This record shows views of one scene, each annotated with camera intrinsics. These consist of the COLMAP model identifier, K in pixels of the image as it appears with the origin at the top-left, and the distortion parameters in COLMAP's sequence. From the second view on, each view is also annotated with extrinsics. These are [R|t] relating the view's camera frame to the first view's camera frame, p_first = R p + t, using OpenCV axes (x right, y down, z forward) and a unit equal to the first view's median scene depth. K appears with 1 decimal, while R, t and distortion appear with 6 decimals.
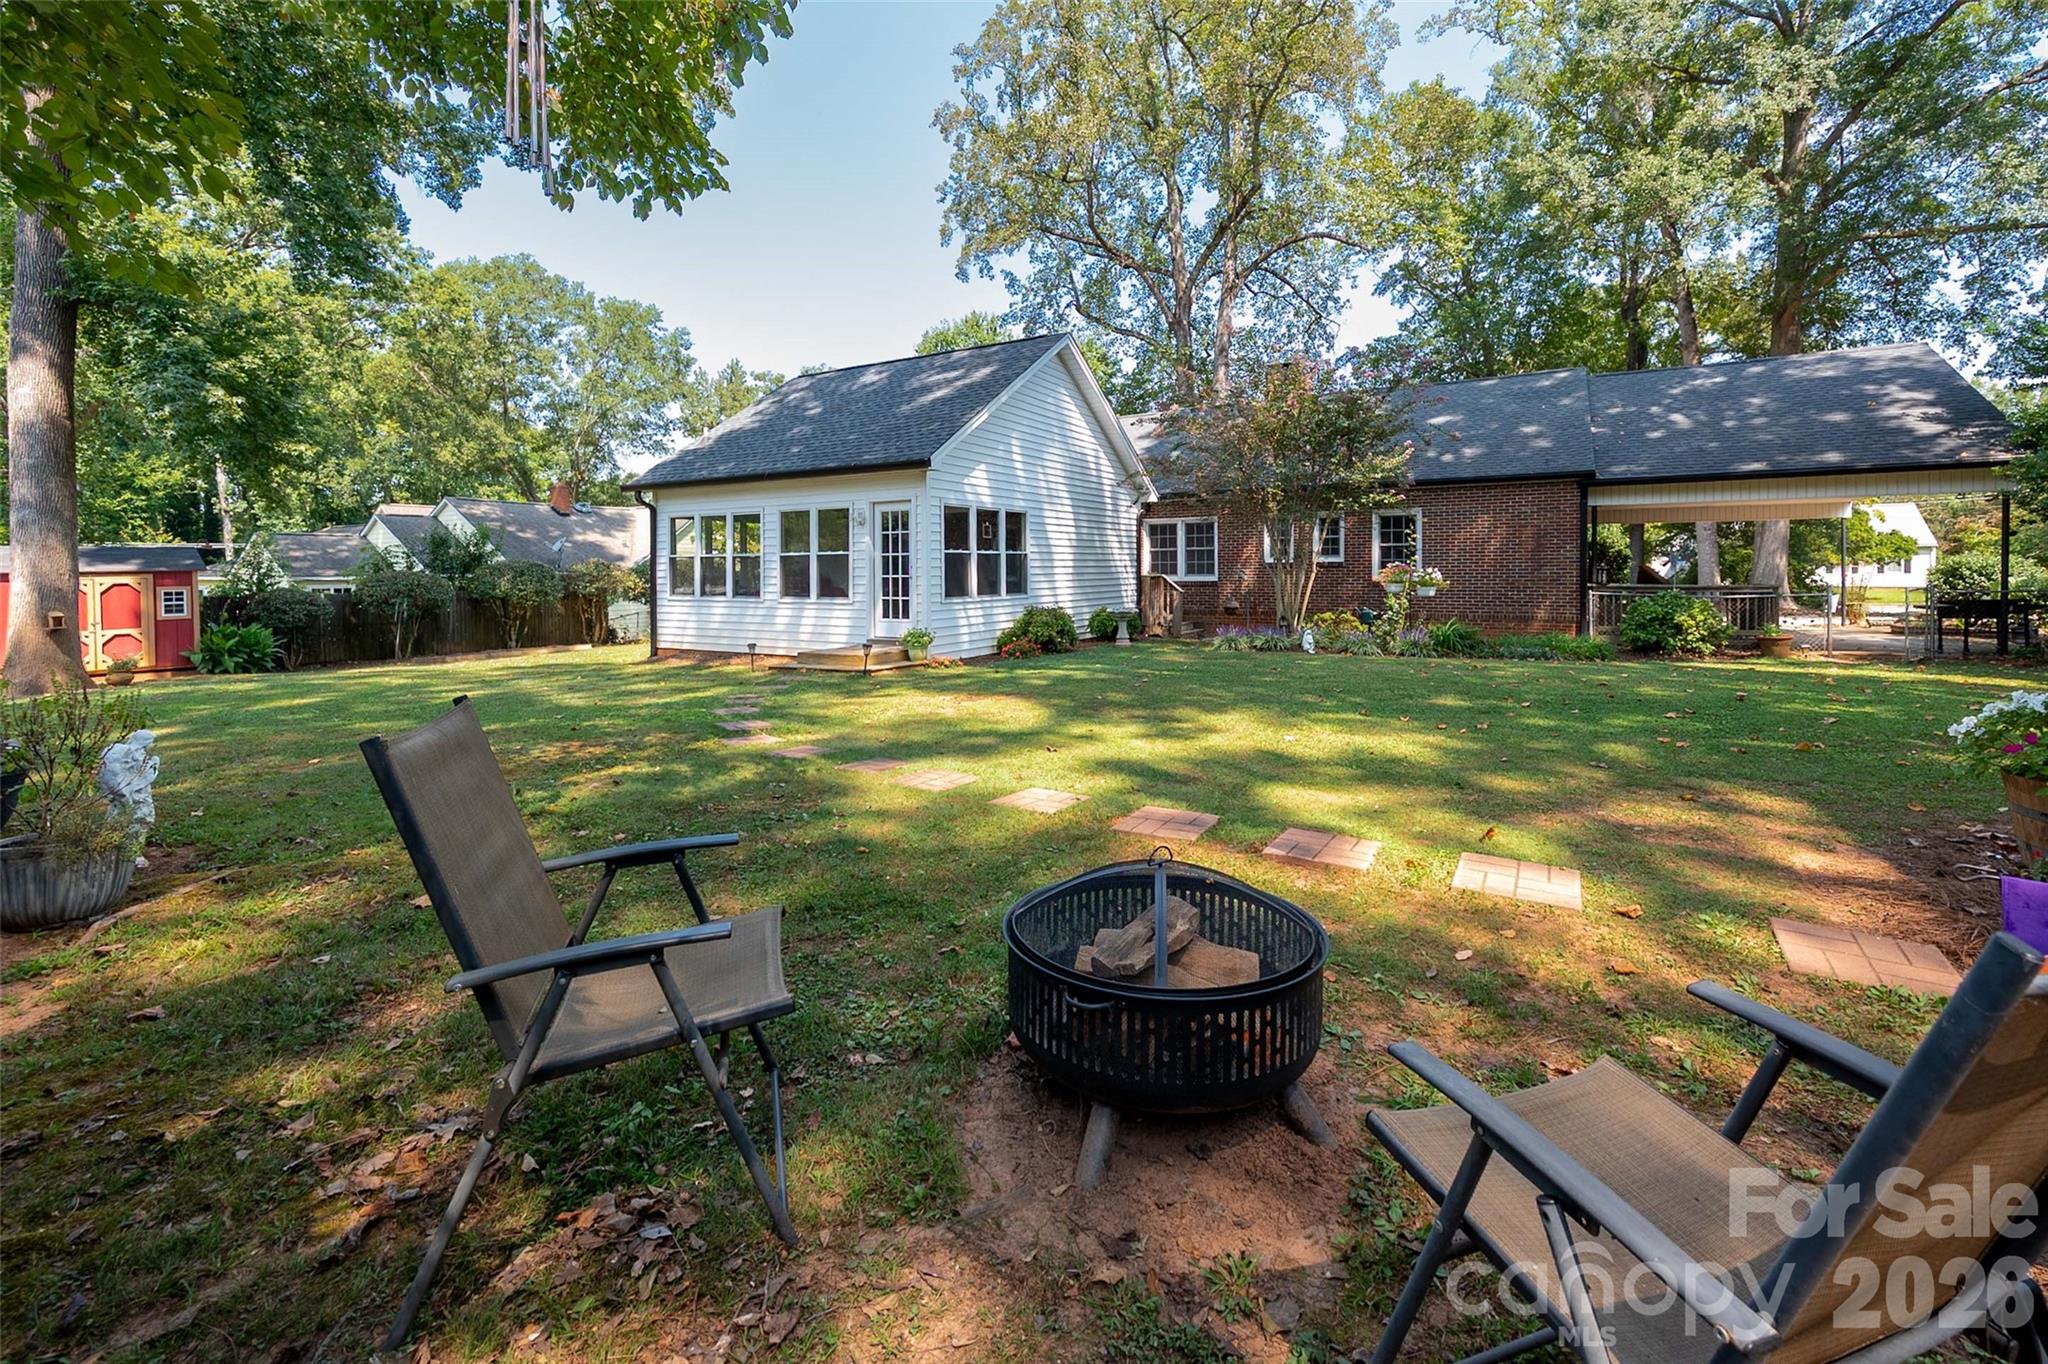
lens RADIAL K [[806.6, 0, 1028.4], [0, 806.6, 571.8], [0, 0, 1]] dist [0.002725, -0.000680]
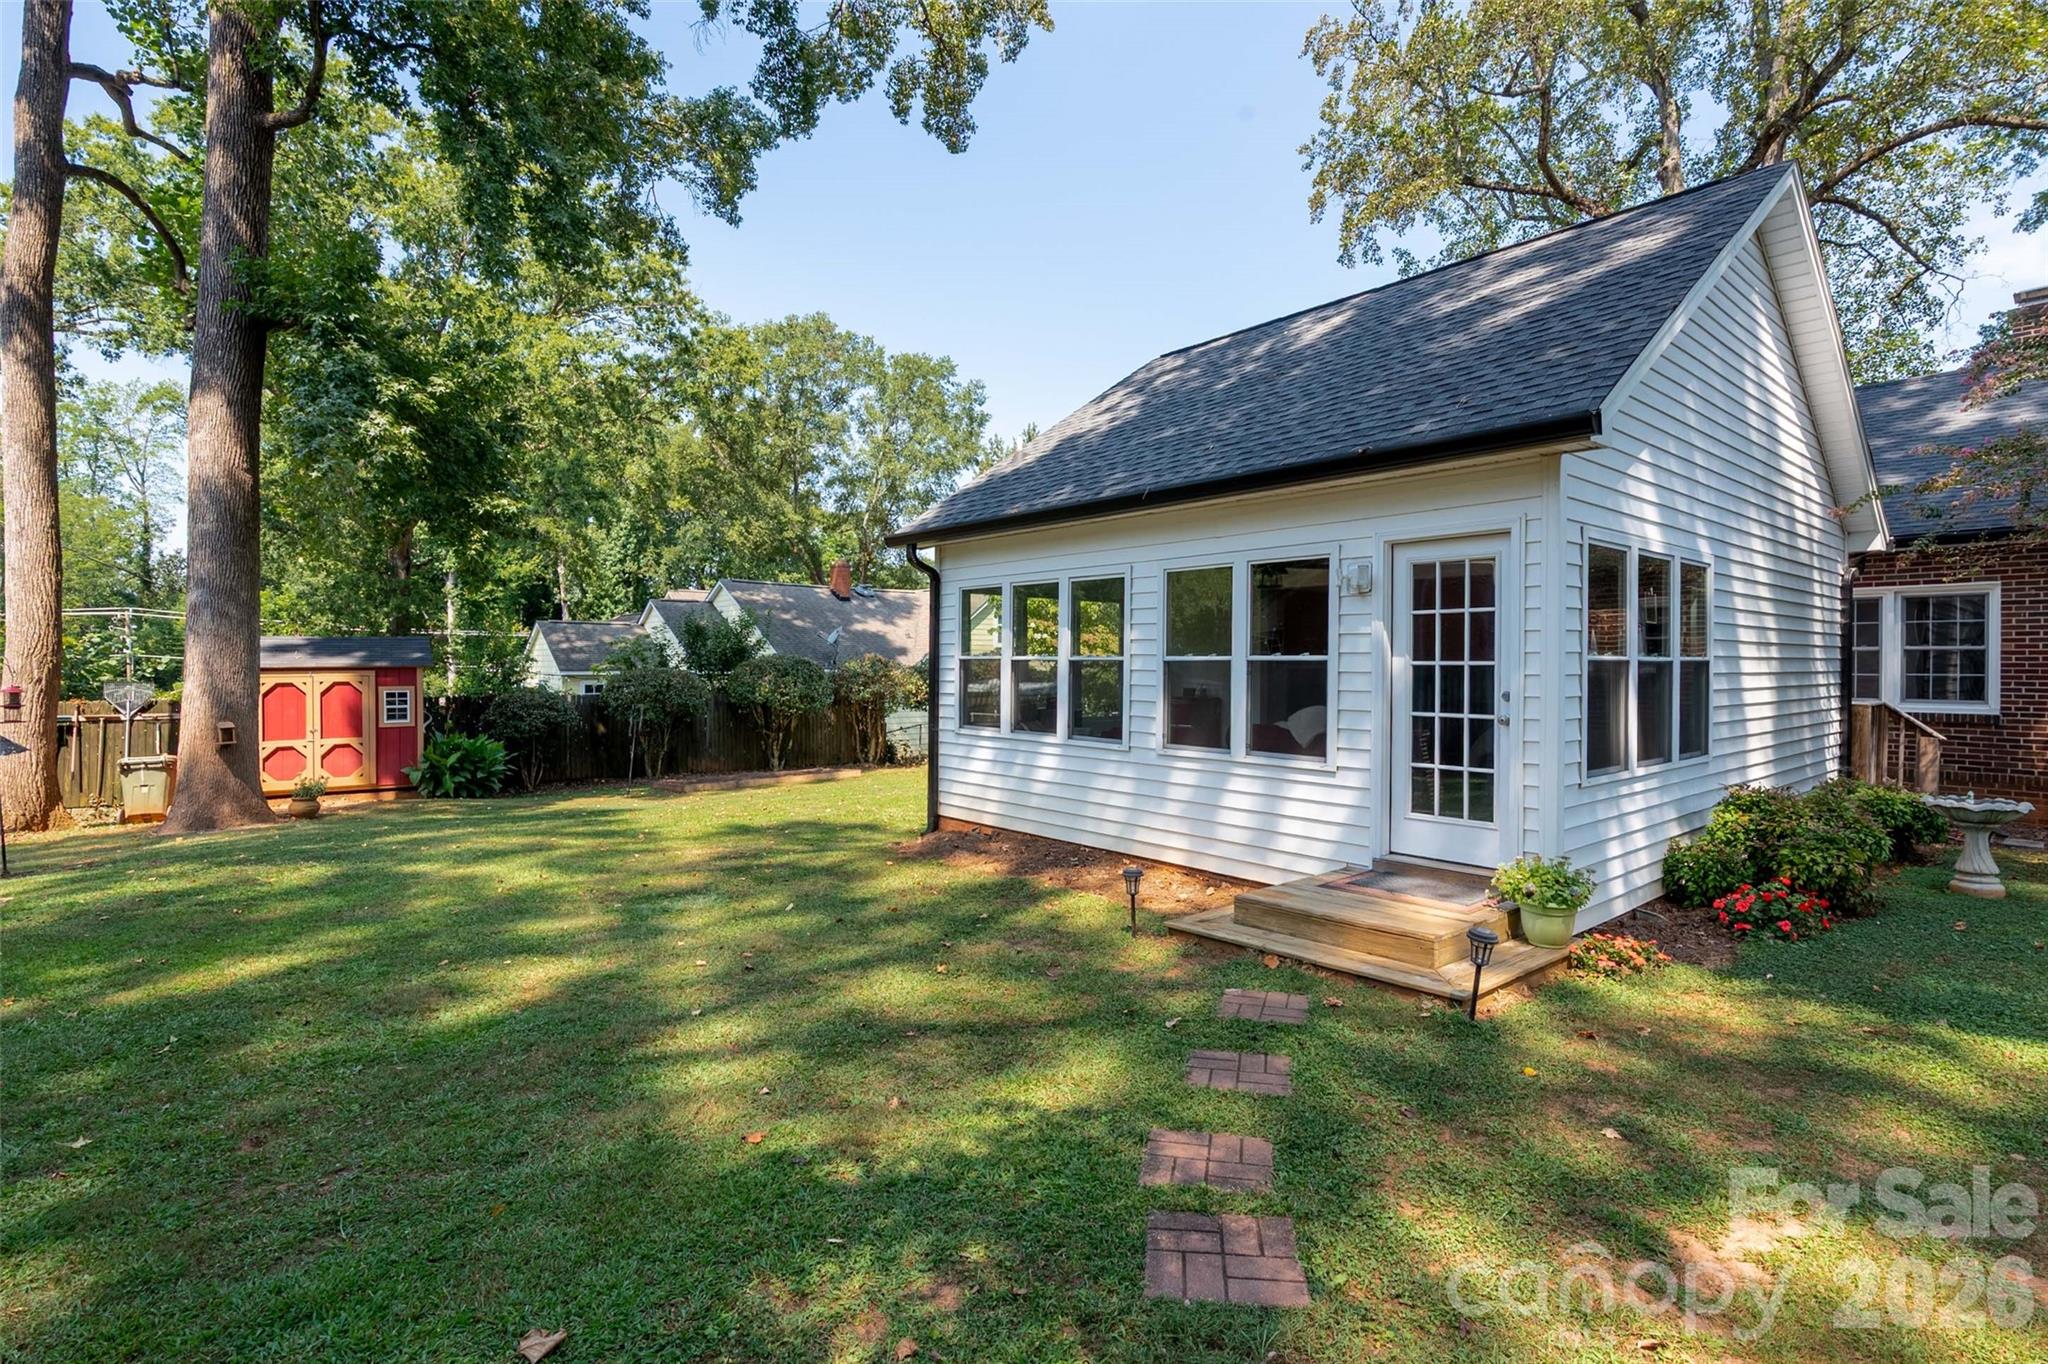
lens RADIAL K [[936.8, 0, 1030.1], [0, 936.8, 670.7], [0, 0, 1]] dist [0.003485, 0.000411]
pose [[0.941817, 0.015856, -0.335752, -0.098172], [-0.014509, 0.999873, 0.006520, -0.008493], [0.335813, -0.001270, 0.941928, 0.218859]]
